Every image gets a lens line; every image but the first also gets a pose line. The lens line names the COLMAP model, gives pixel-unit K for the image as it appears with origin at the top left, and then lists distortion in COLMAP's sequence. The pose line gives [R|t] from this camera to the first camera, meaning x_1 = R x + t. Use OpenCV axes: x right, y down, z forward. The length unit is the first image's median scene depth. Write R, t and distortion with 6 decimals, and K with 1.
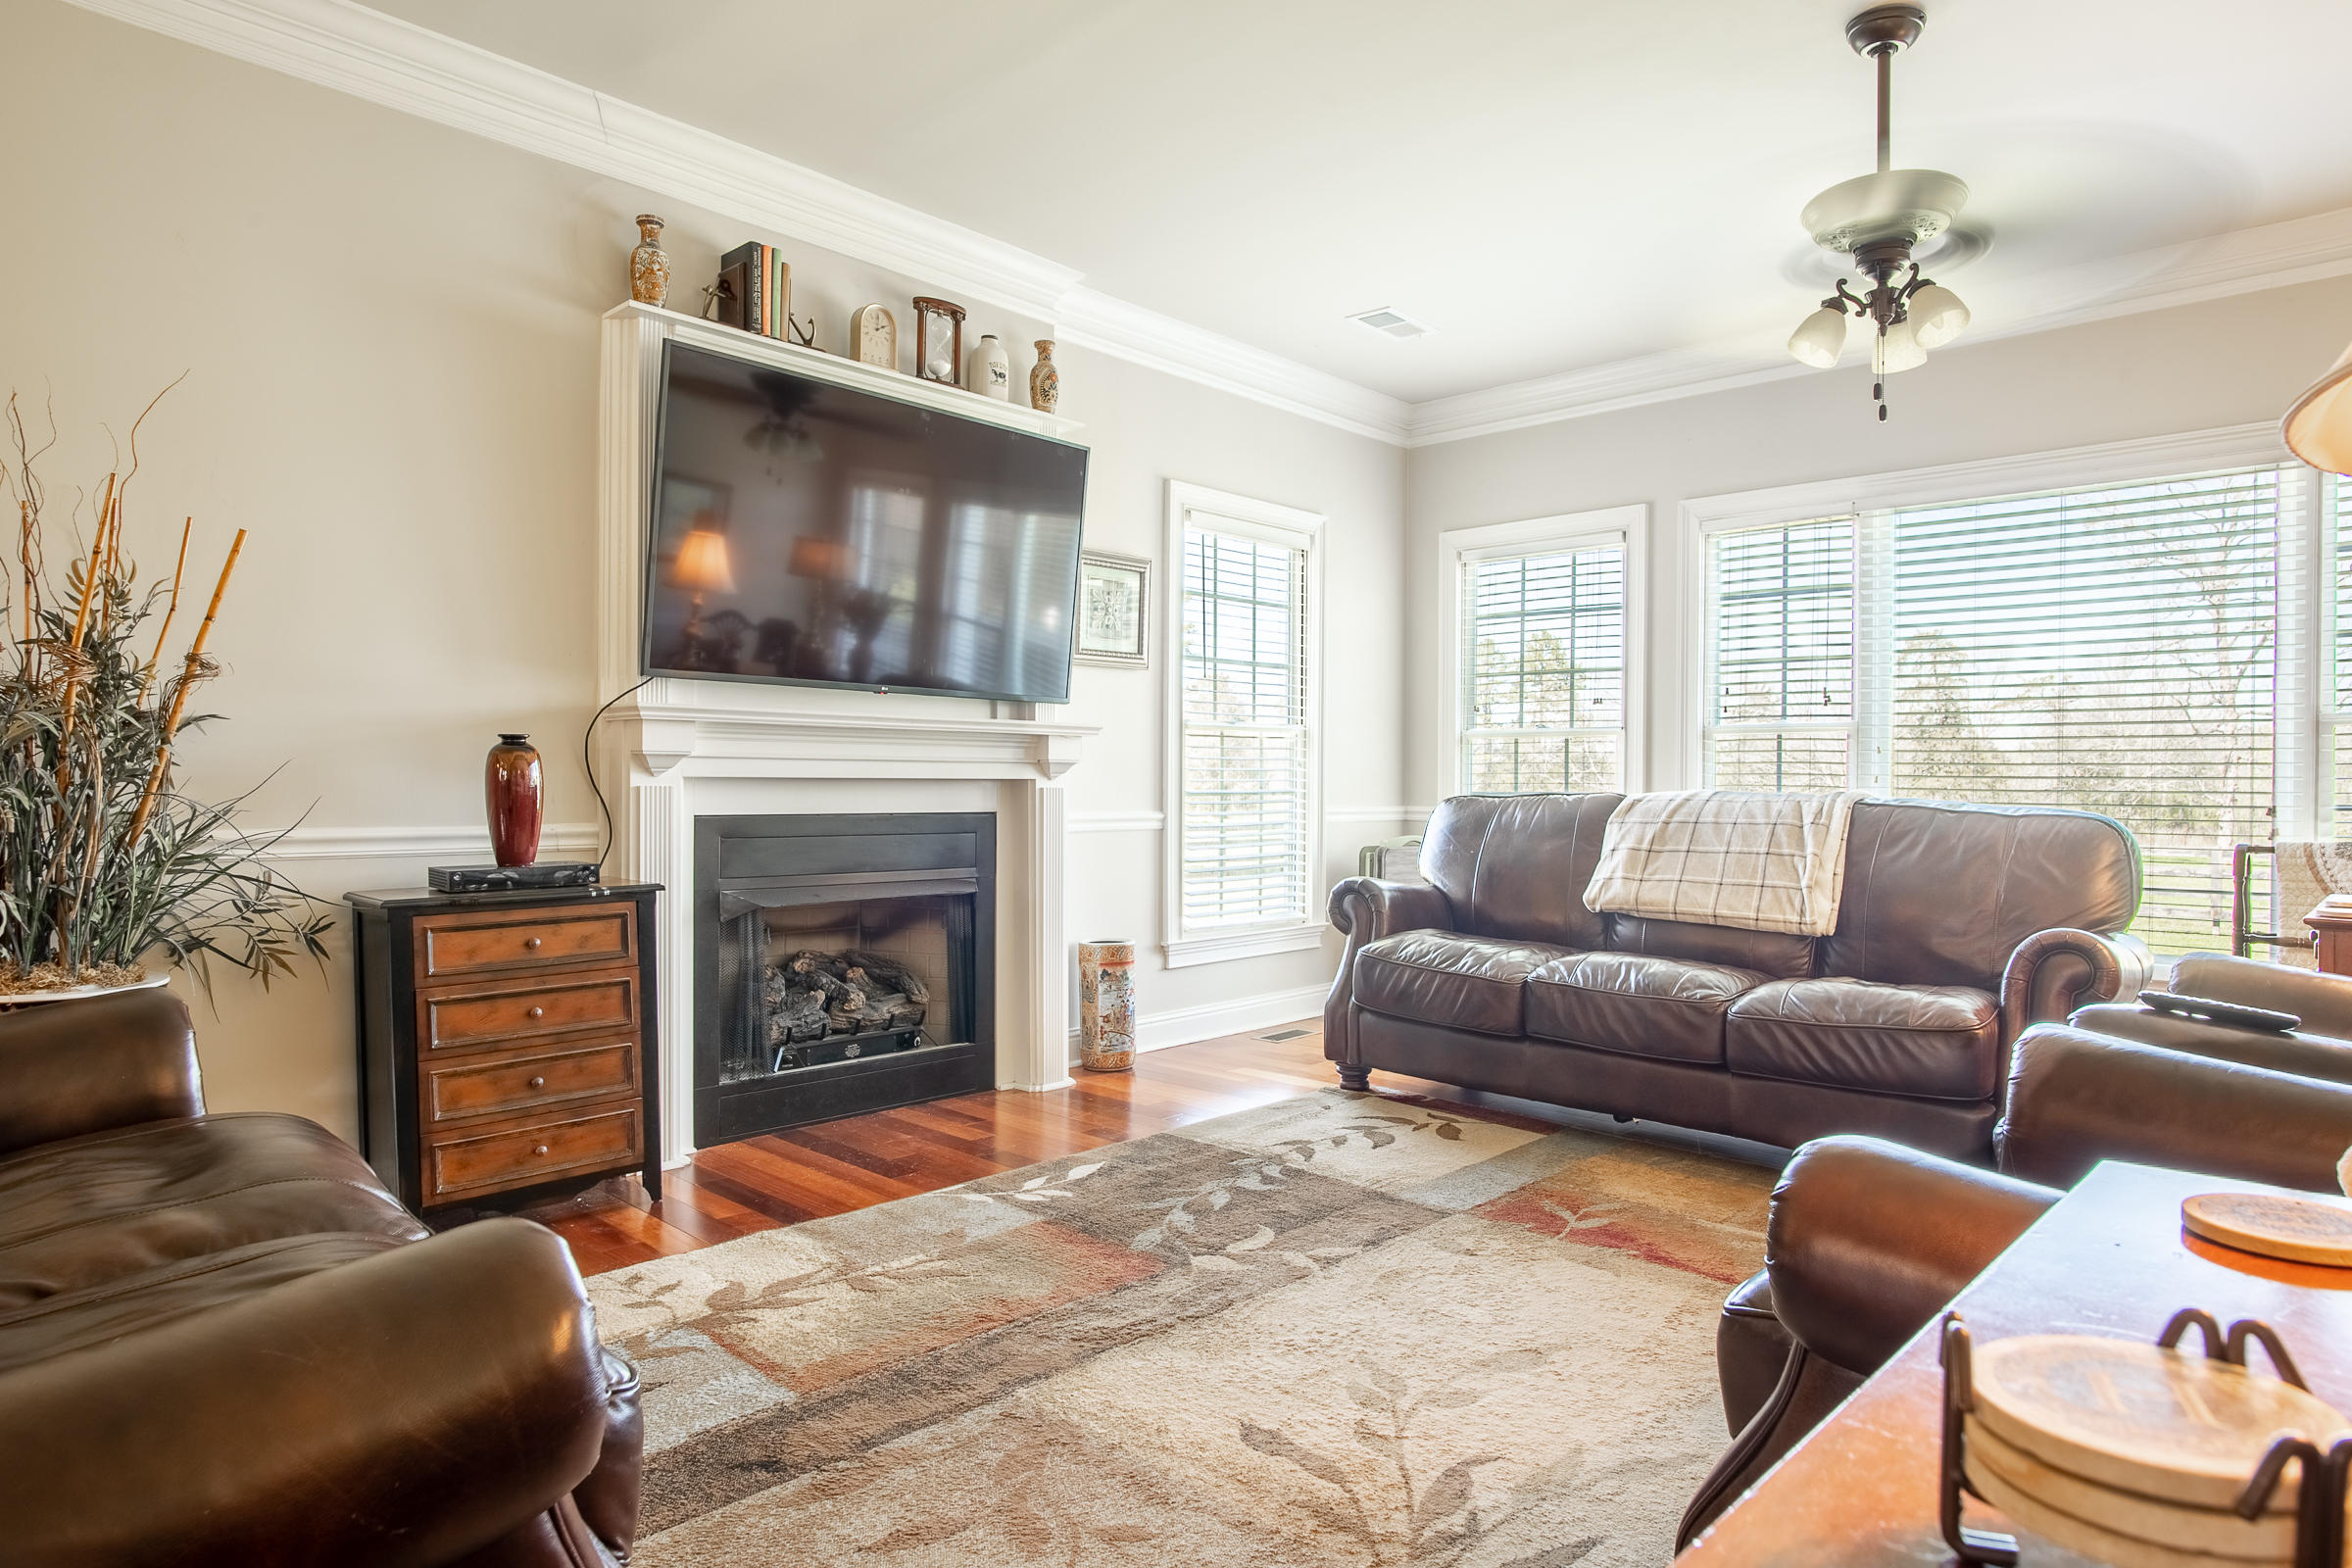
lens RADIAL K [[1366.5, 0, 1182.5], [0, 1366.5, 789.4], [0, 0, 1]] dist [-0.041425, 0.019244]
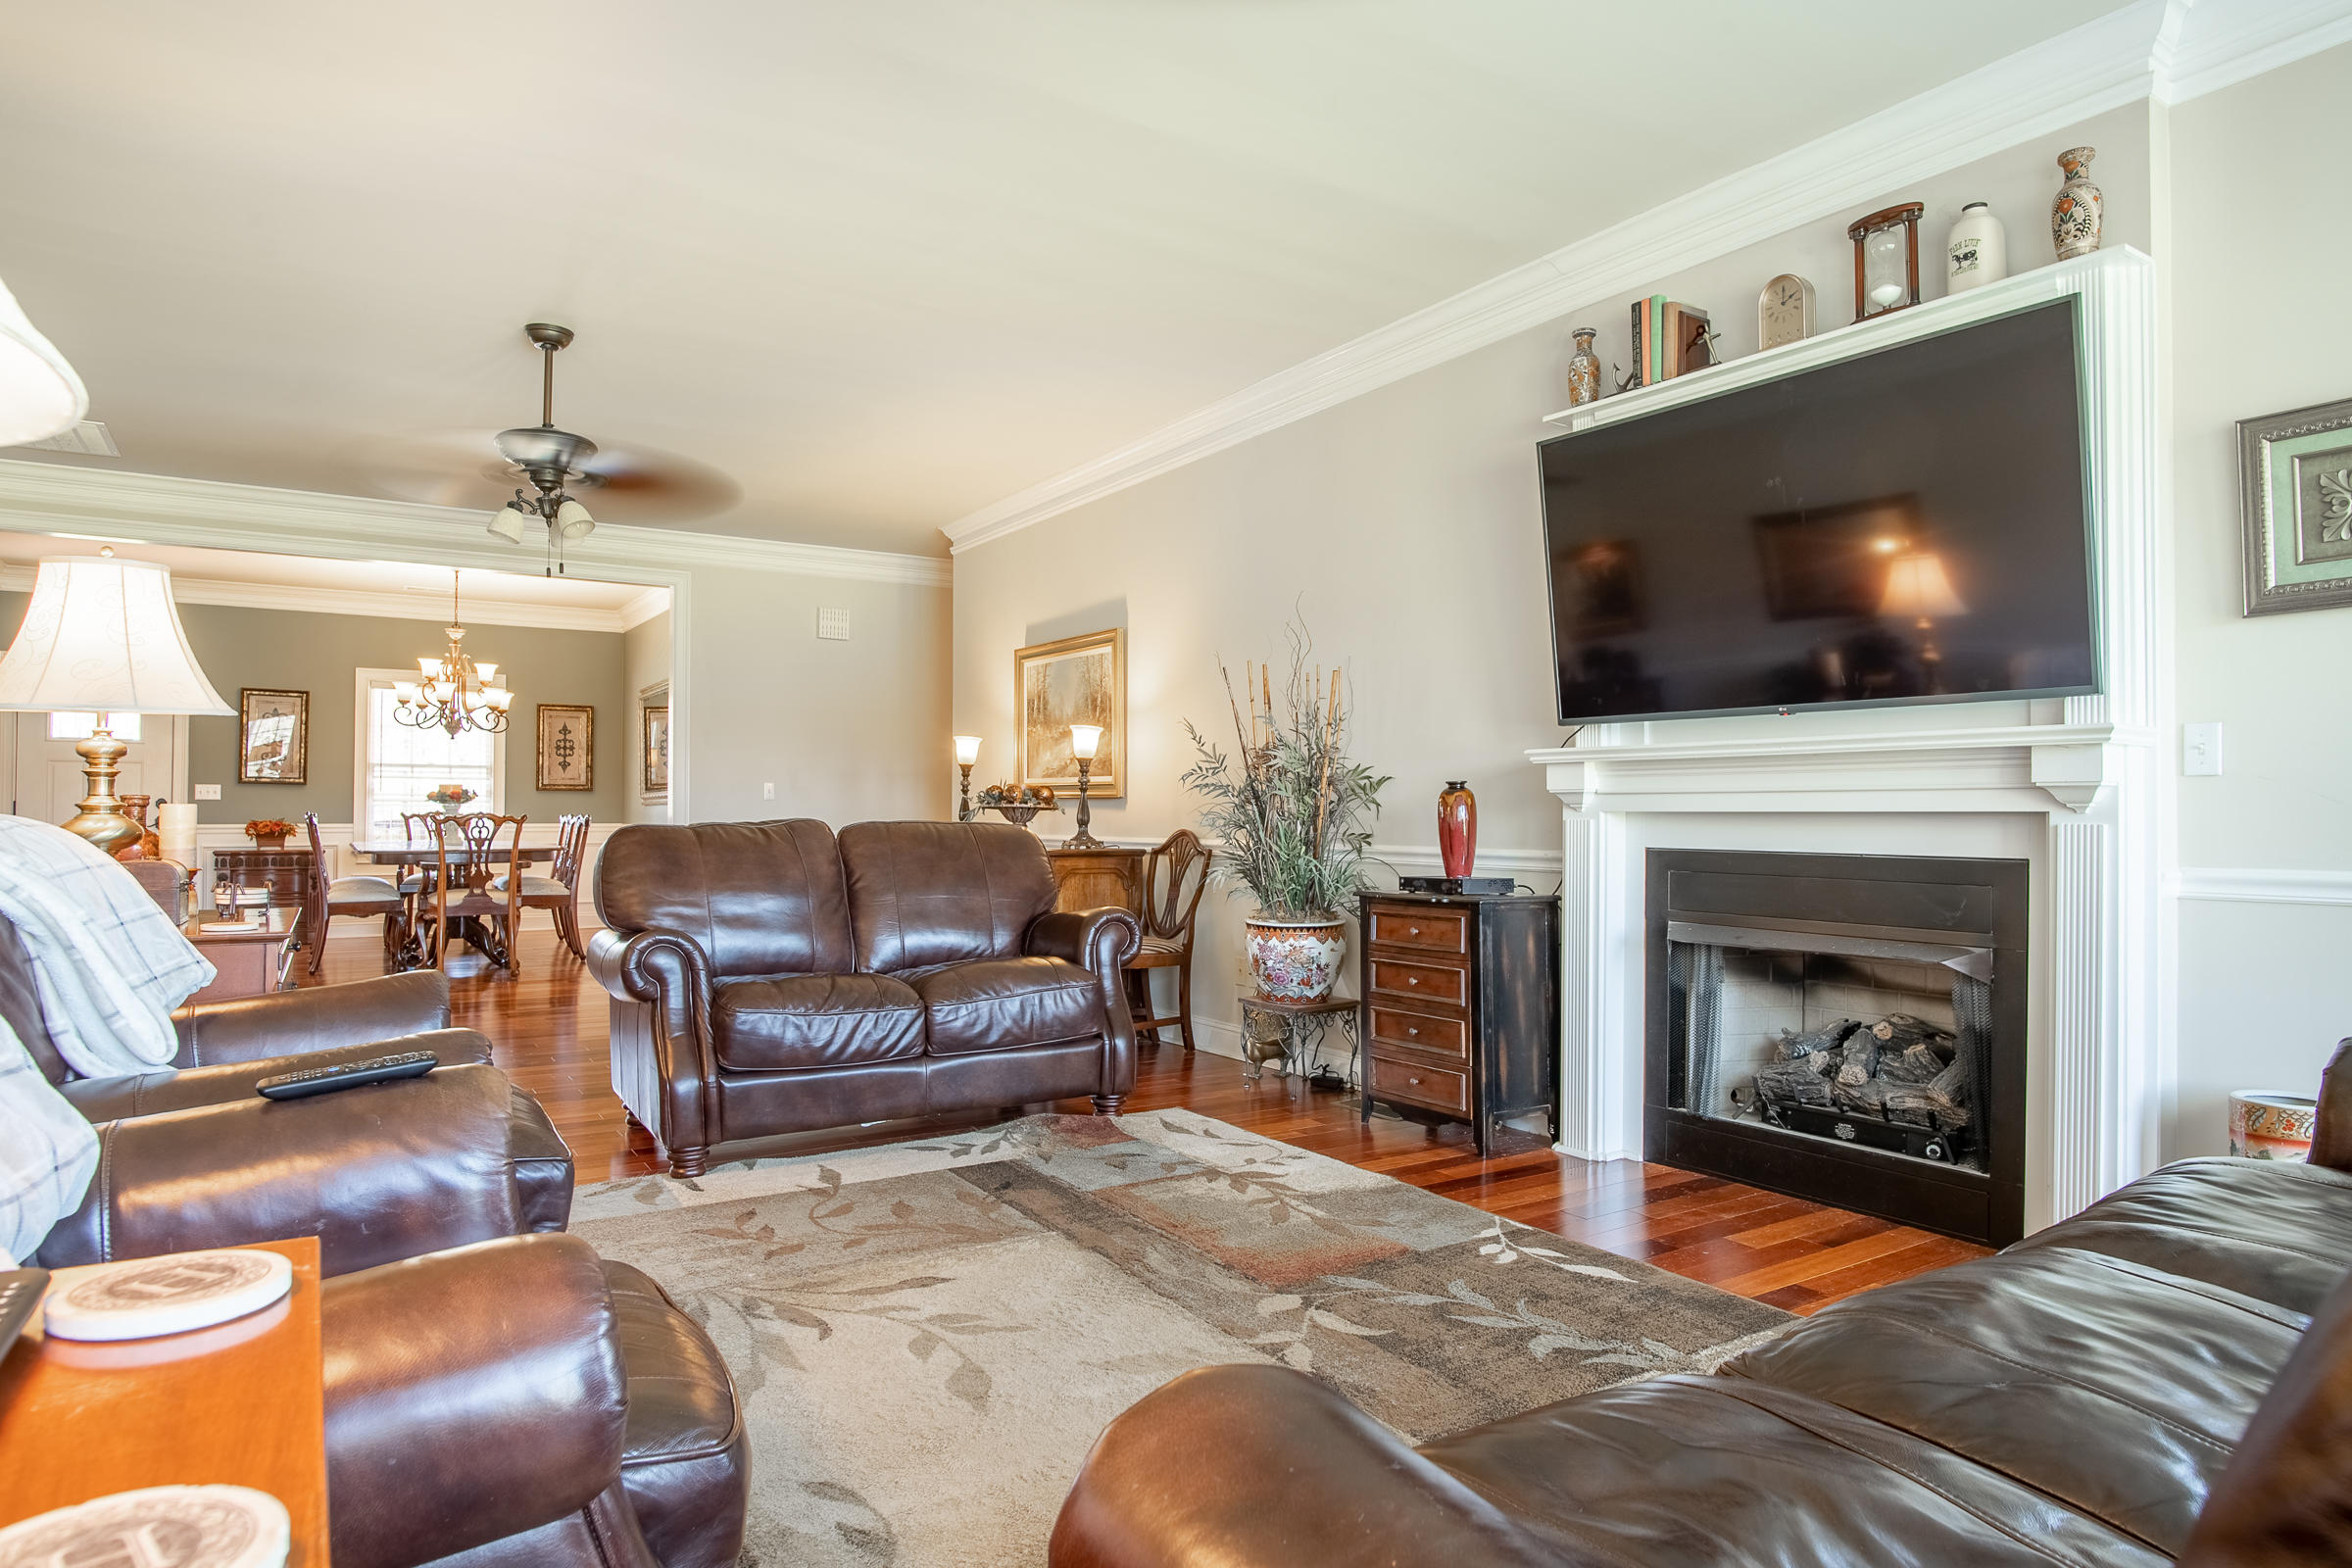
lens RADIAL K [[1366.5, 0, 1182.5], [0, 1366.5, 789.4], [0, 0, 1]] dist [-0.041425, 0.019244]
pose [[-0.240223, -0.023893, -0.970424, 0.886760], [-0.008646, 0.999710, -0.022473, 0.000022], [0.970679, 0.002992, -0.240360, 1.032199]]
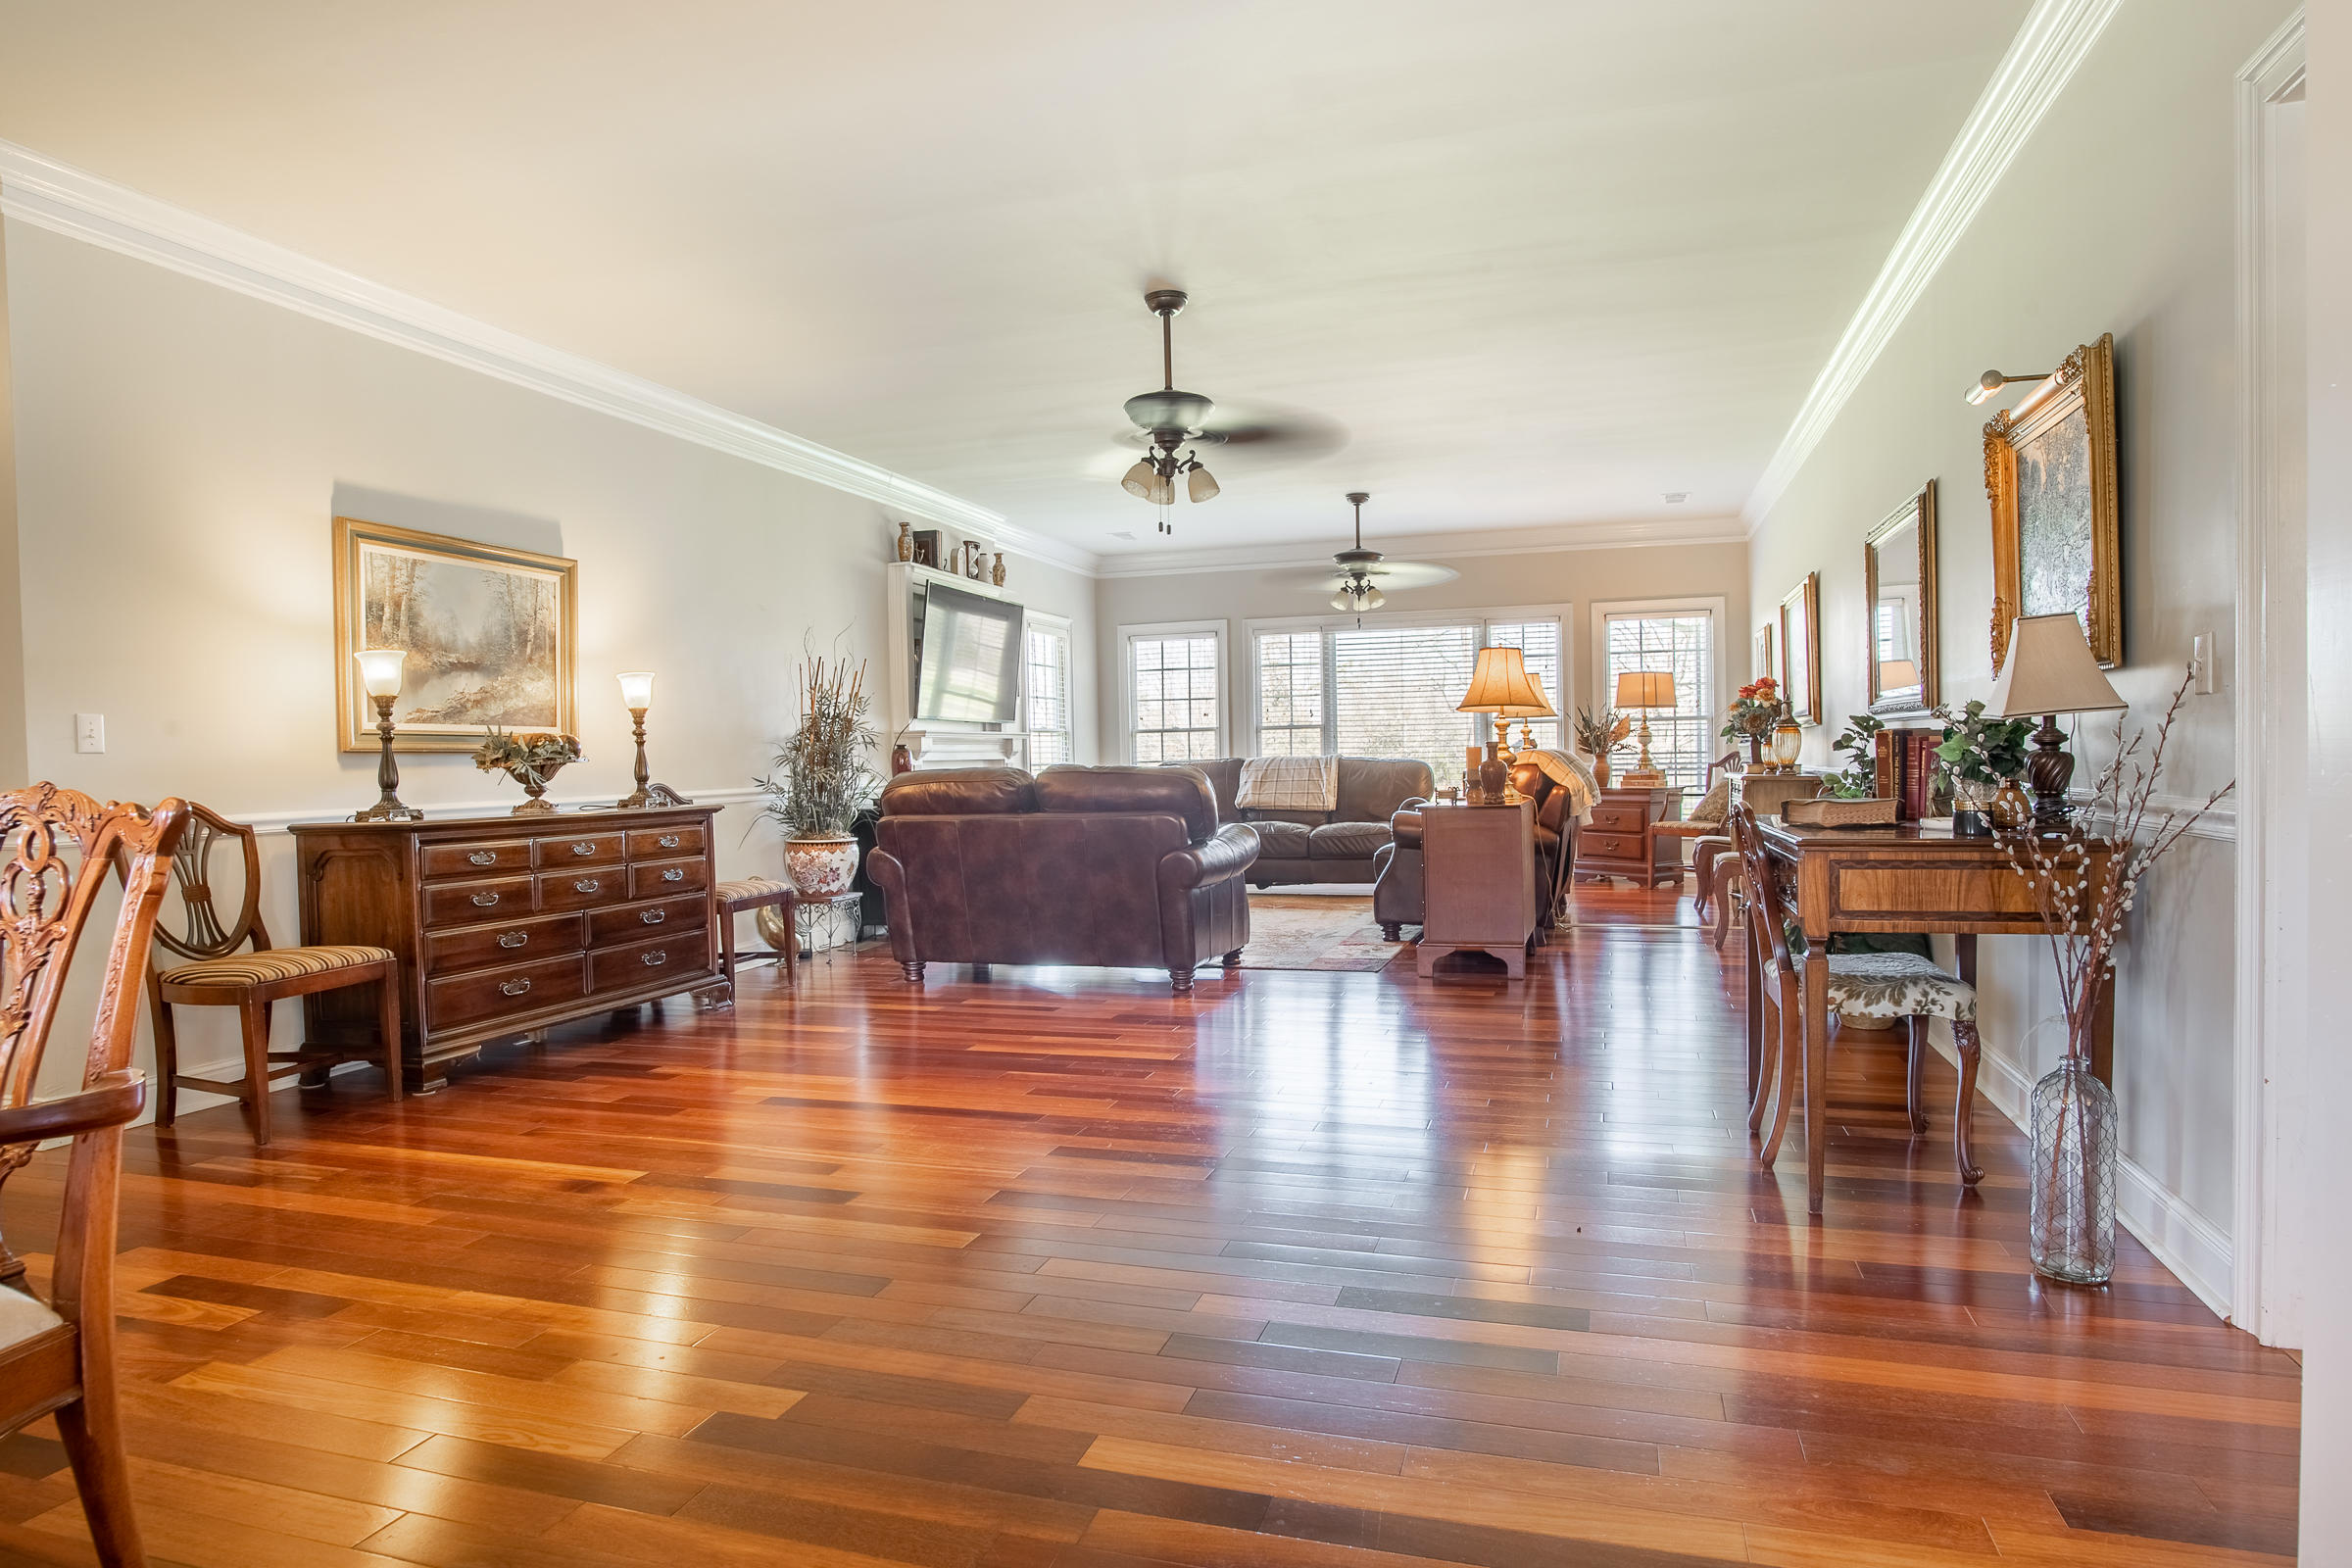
lens RADIAL K [[1366.5, 0, 1182.5], [0, 1366.5, 789.4], [0, 0, 1]] dist [-0.041425, 0.019244]
pose [[0.900630, -0.035977, 0.433095, -1.093193], [0.029865, 0.999335, 0.020909, 0.005133], [-0.433560, -0.005897, 0.901106, -1.471222]]
